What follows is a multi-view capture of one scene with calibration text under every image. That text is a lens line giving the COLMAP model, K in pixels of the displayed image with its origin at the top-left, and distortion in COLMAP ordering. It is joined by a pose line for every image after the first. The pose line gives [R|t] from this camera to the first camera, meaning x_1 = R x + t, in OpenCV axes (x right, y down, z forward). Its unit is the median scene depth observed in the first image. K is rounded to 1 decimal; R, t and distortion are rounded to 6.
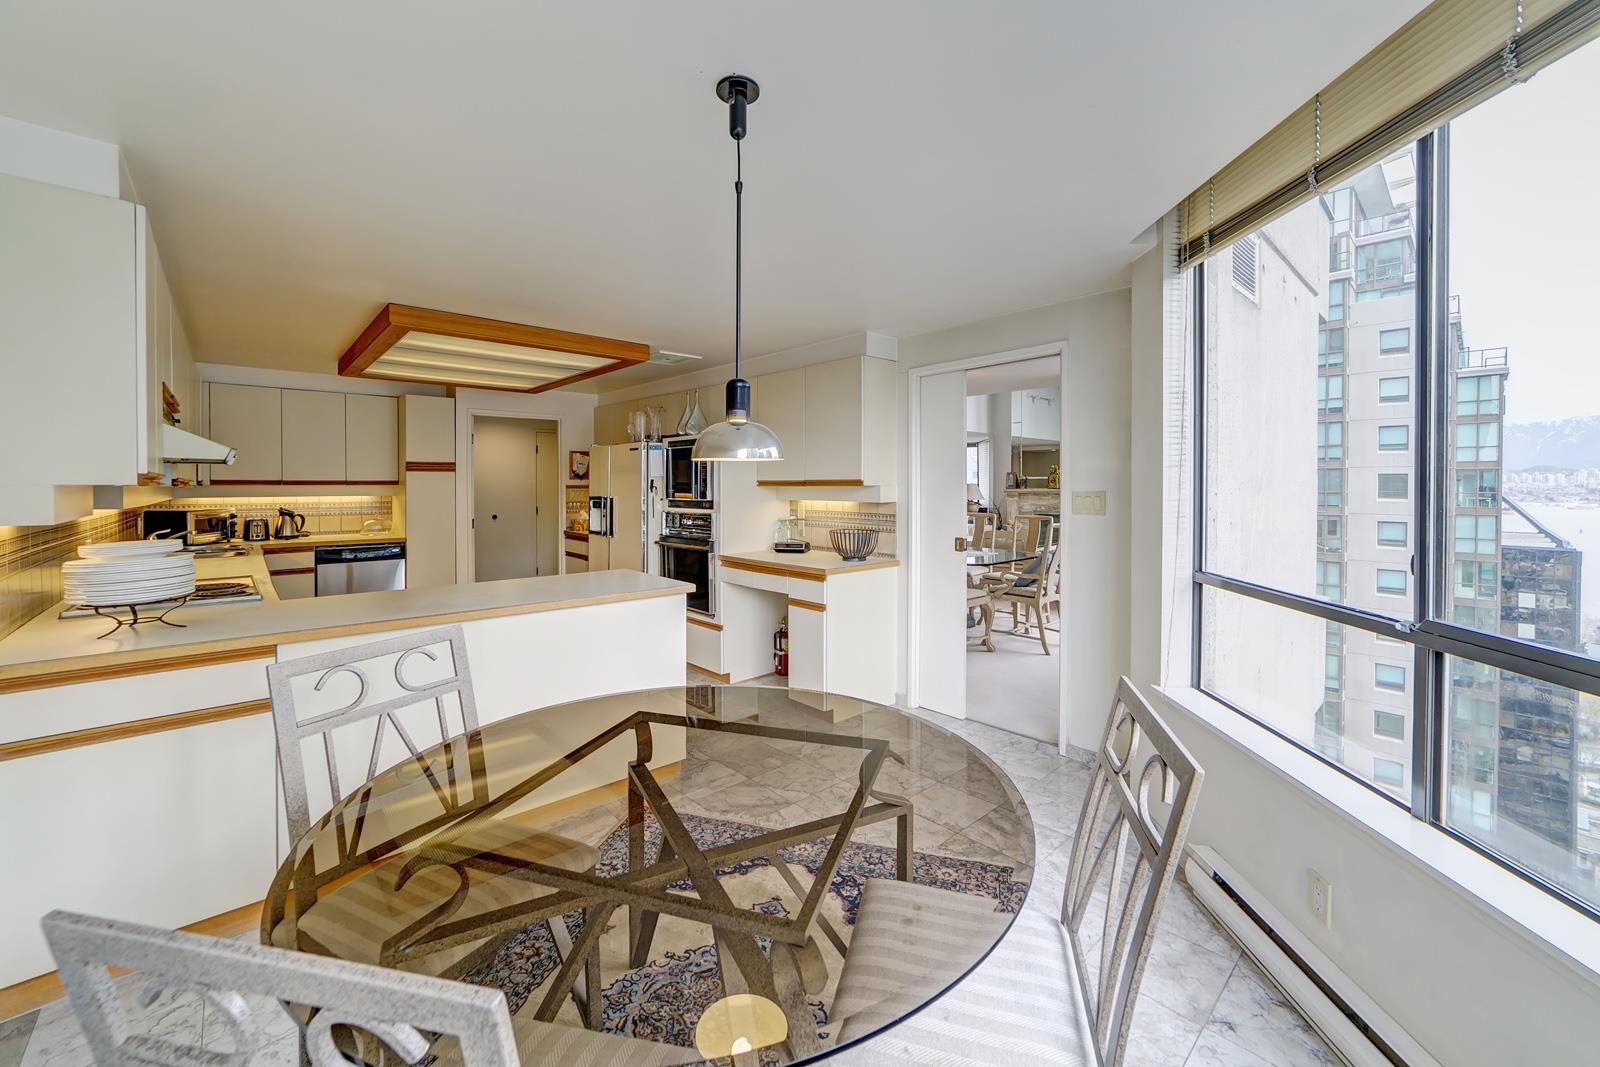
lens RADIAL K [[626.6, 0, 794.5], [0, 626.6, 510.1], [0, 0, 1]] dist [0.000932, 0.000191]
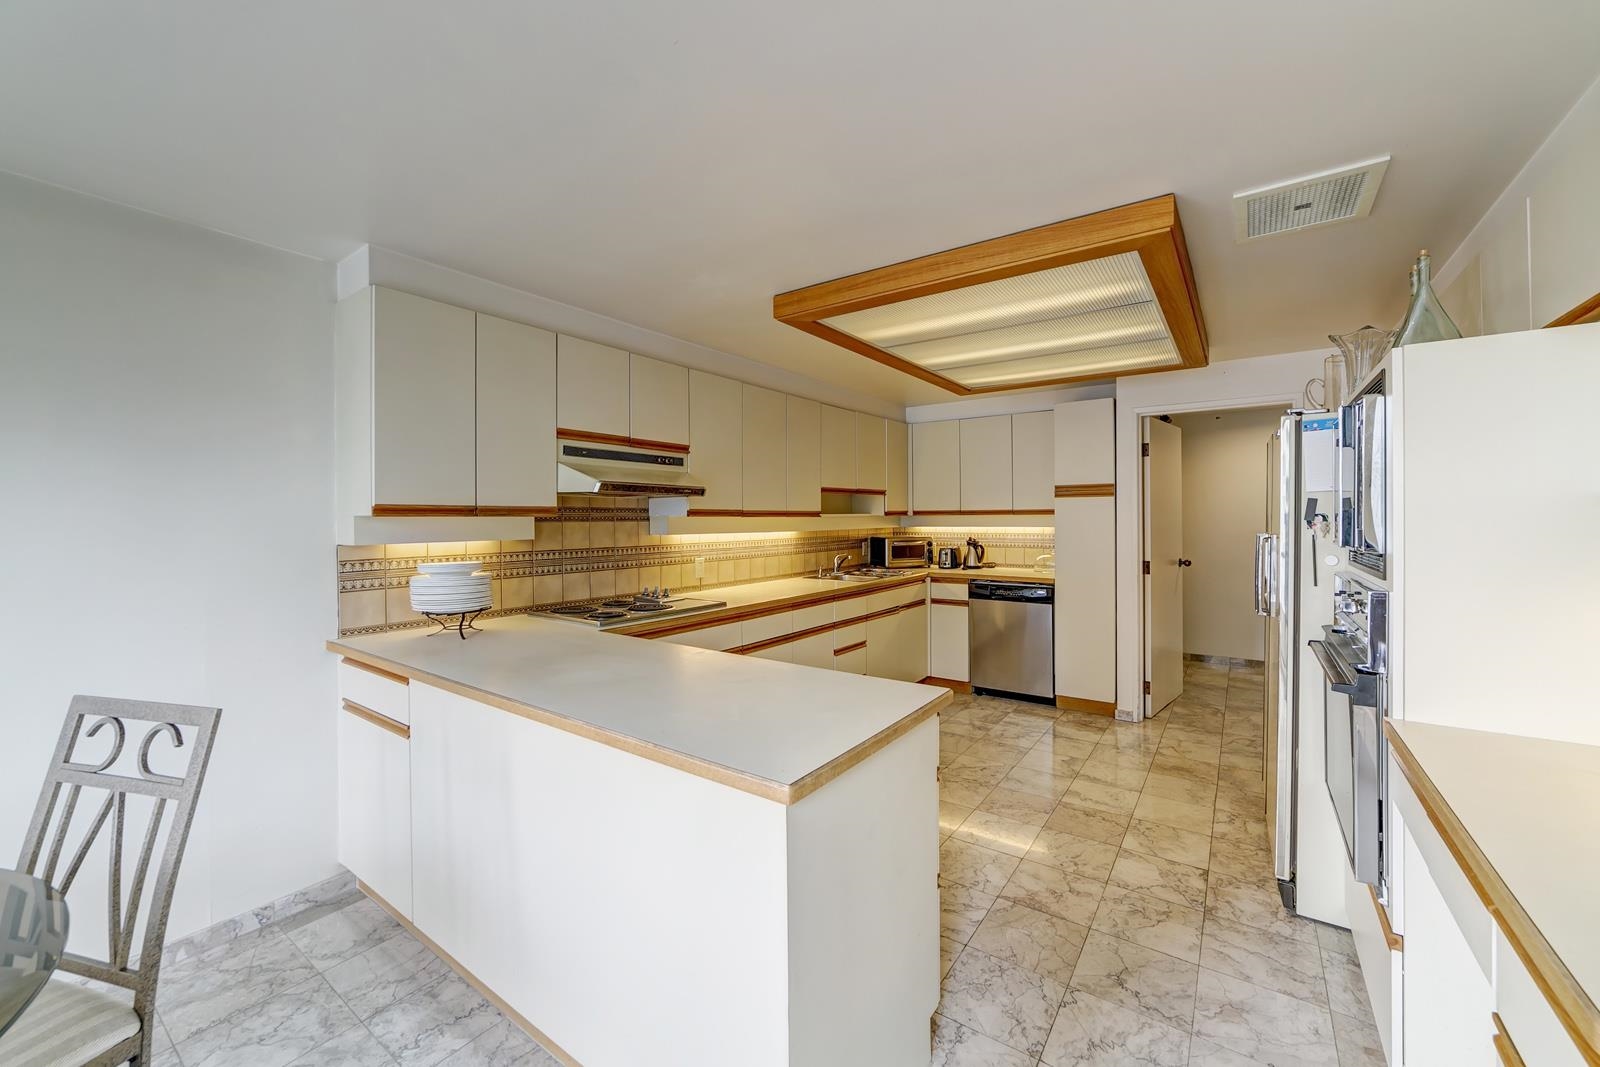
lens RADIAL K [[626.6, 0, 794.5], [0, 626.6, 510.1], [0, 0, 1]] dist [0.000932, 0.000191]
pose [[0.220847, -0.012534, -0.975228, 0.110948], [-0.032727, 0.999259, -0.020255, -0.019080], [0.974759, 0.036389, 0.220273, 0.526184]]
